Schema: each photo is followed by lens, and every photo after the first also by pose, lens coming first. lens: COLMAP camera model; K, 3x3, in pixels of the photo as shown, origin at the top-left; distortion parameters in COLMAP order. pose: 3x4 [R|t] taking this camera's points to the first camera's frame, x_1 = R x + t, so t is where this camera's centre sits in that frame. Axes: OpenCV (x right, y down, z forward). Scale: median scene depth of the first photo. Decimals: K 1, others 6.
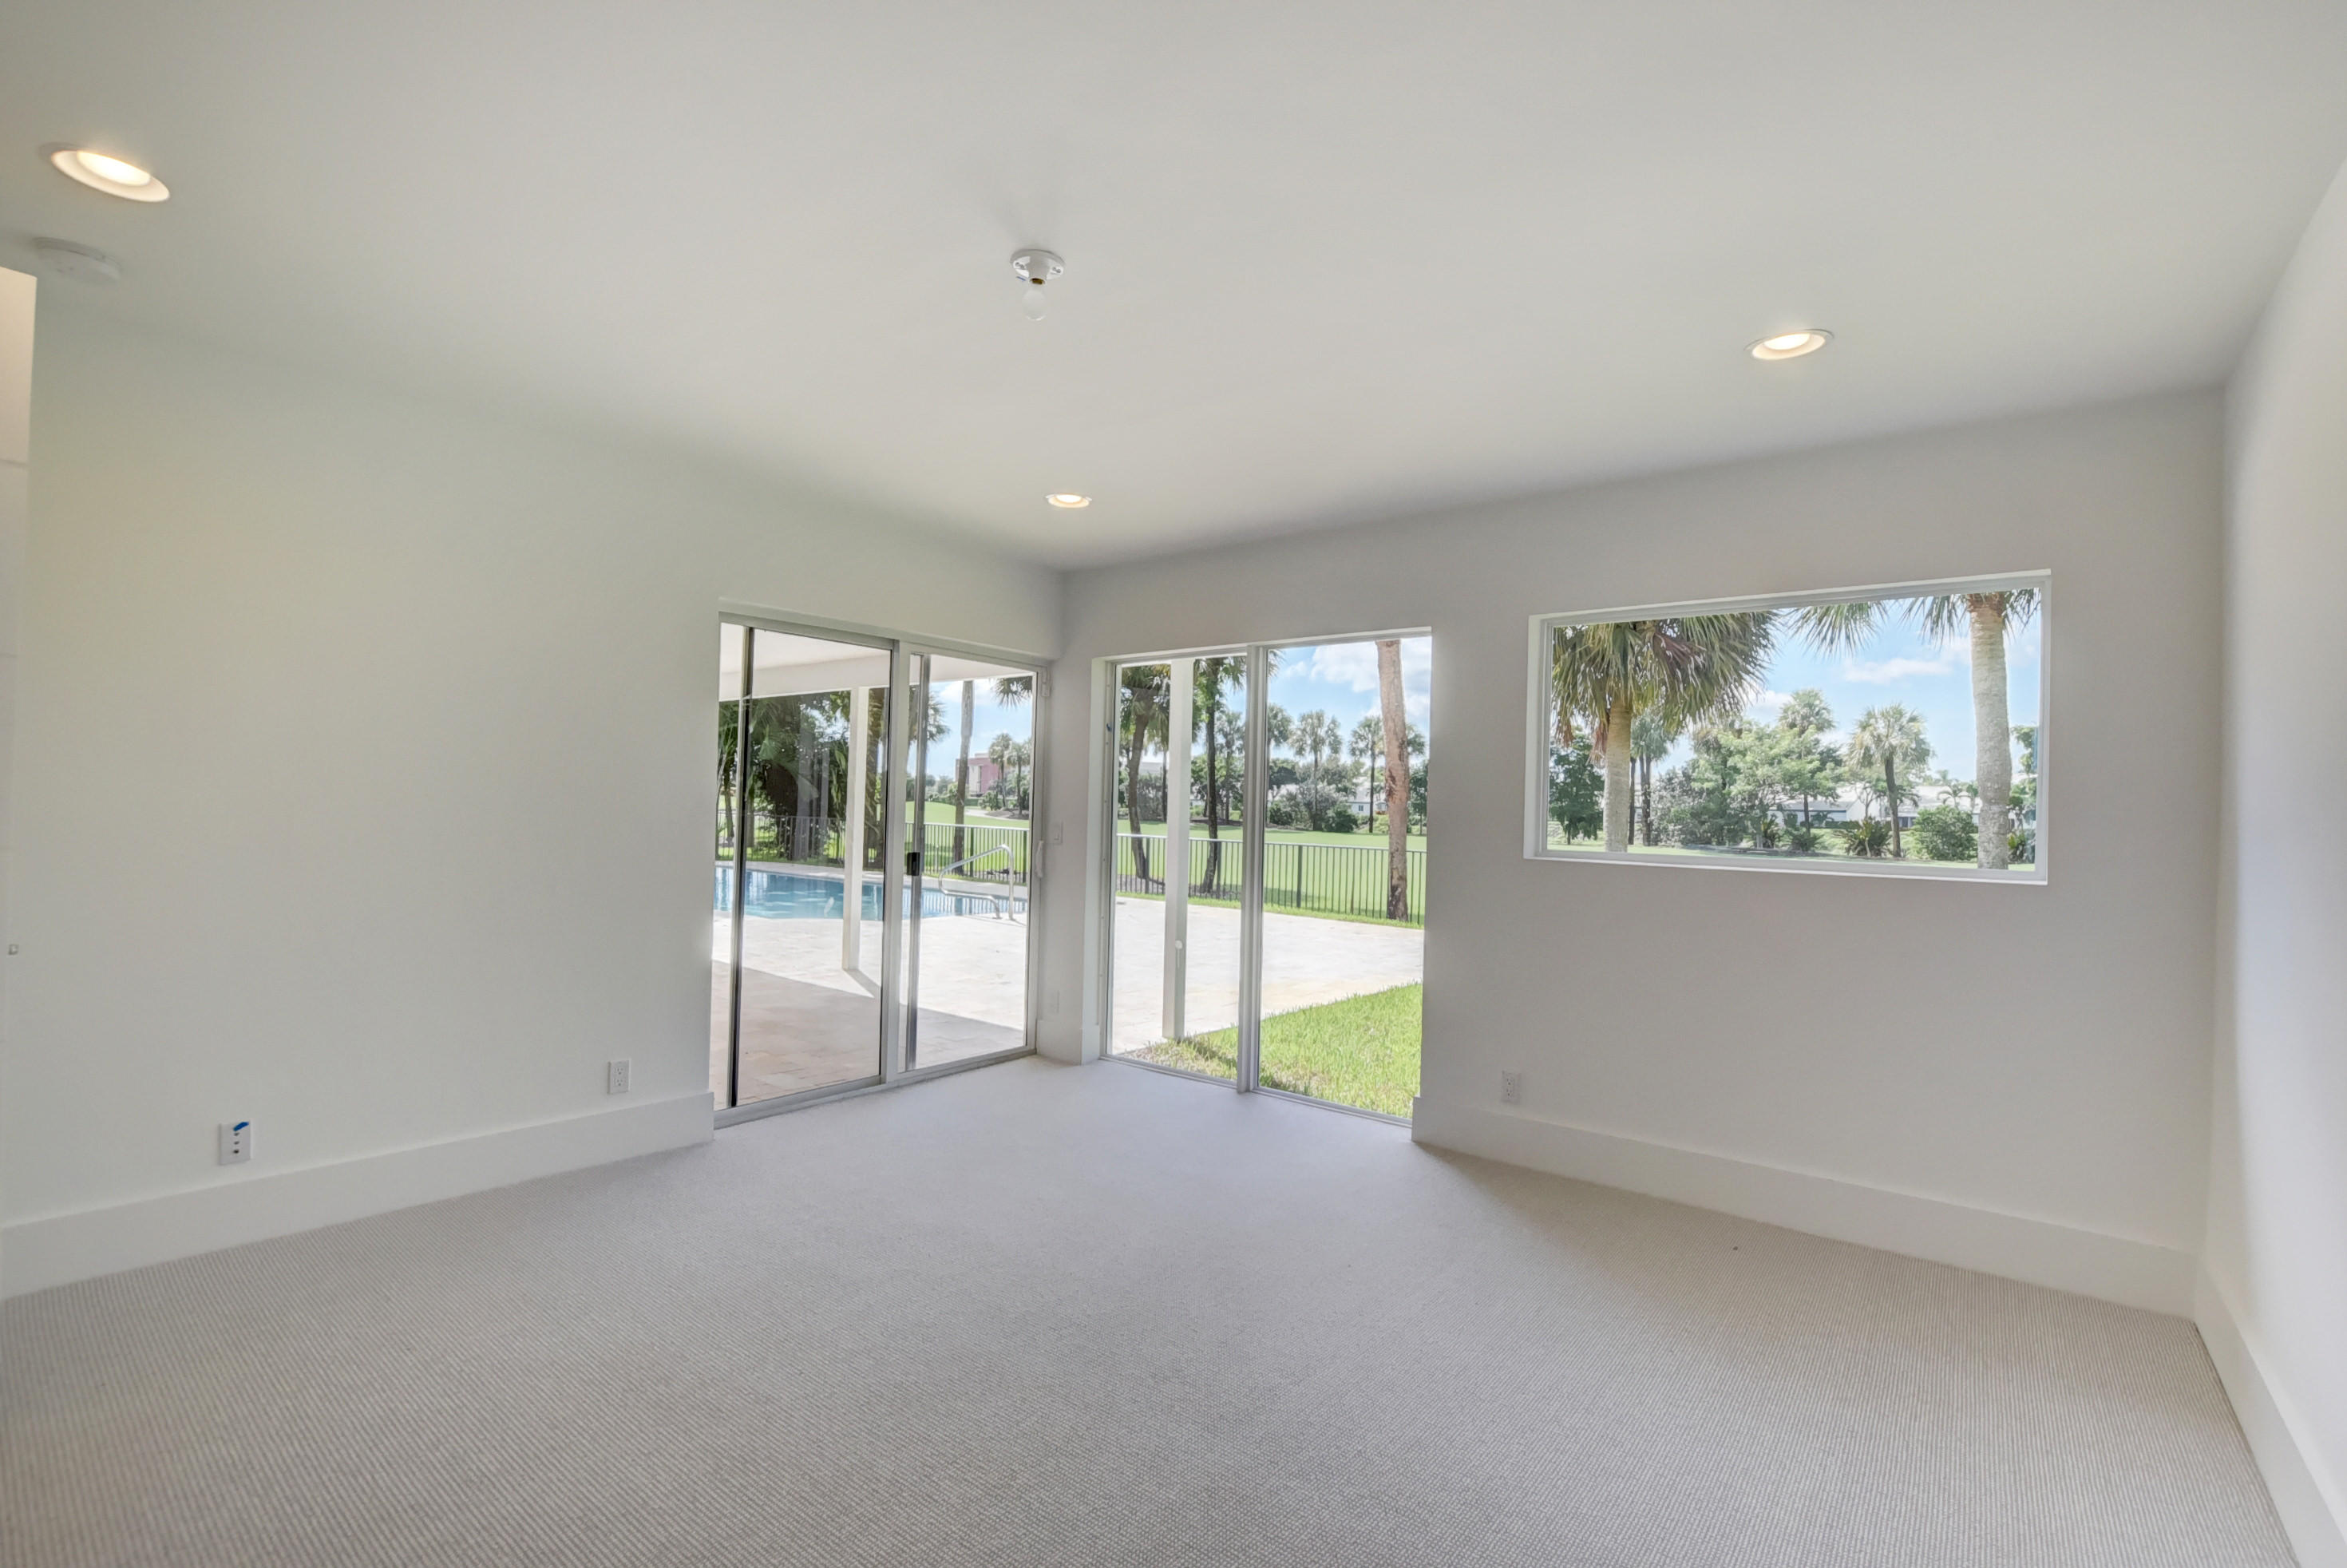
lens RADIAL K [[1037.1, 0, 1173.3], [0, 1037.1, 794.0], [0, 0, 1]] dist [-0.030230, 0.000696]
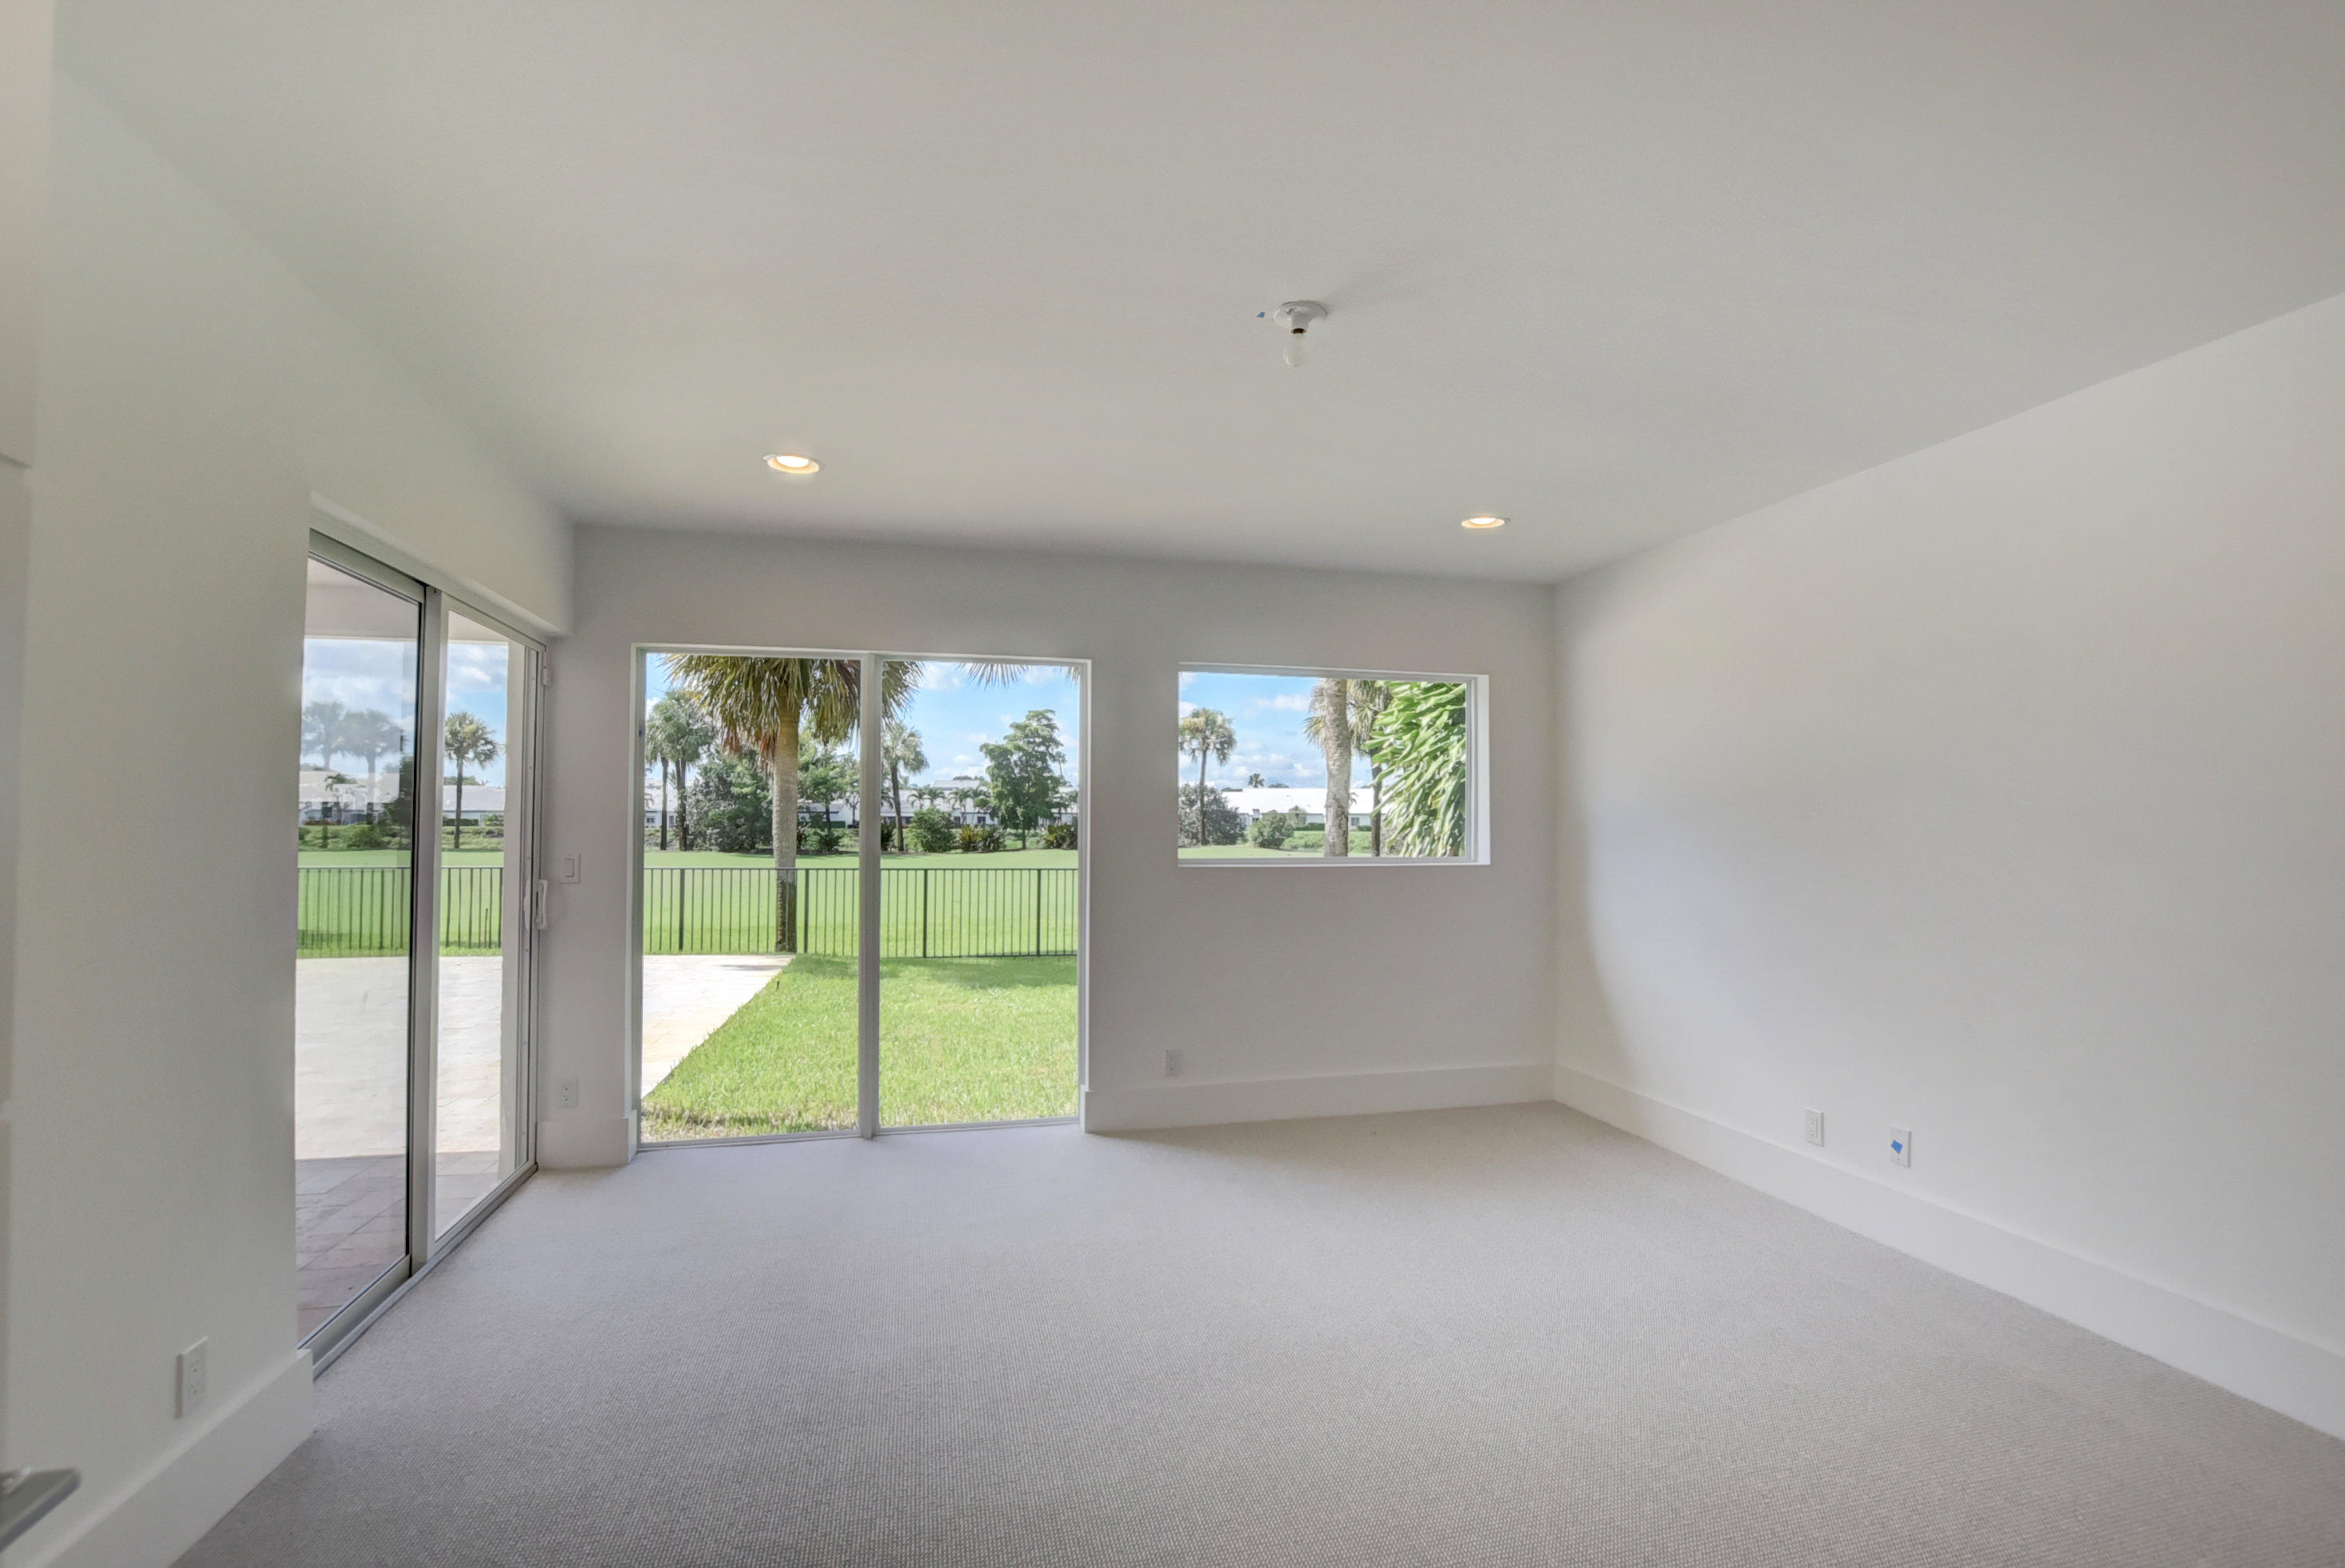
lens RADIAL K [[1072.9, 0, 1112.8], [0, 1072.9, 816.6], [0, 0, 1]] dist [-0.022971, 0.000221]
pose [[0.617955, -0.018689, 0.785992, -0.095662], [0.003245, 0.999770, 0.021221, -0.003097], [-0.786207, -0.010563, 0.617873, 0.042839]]
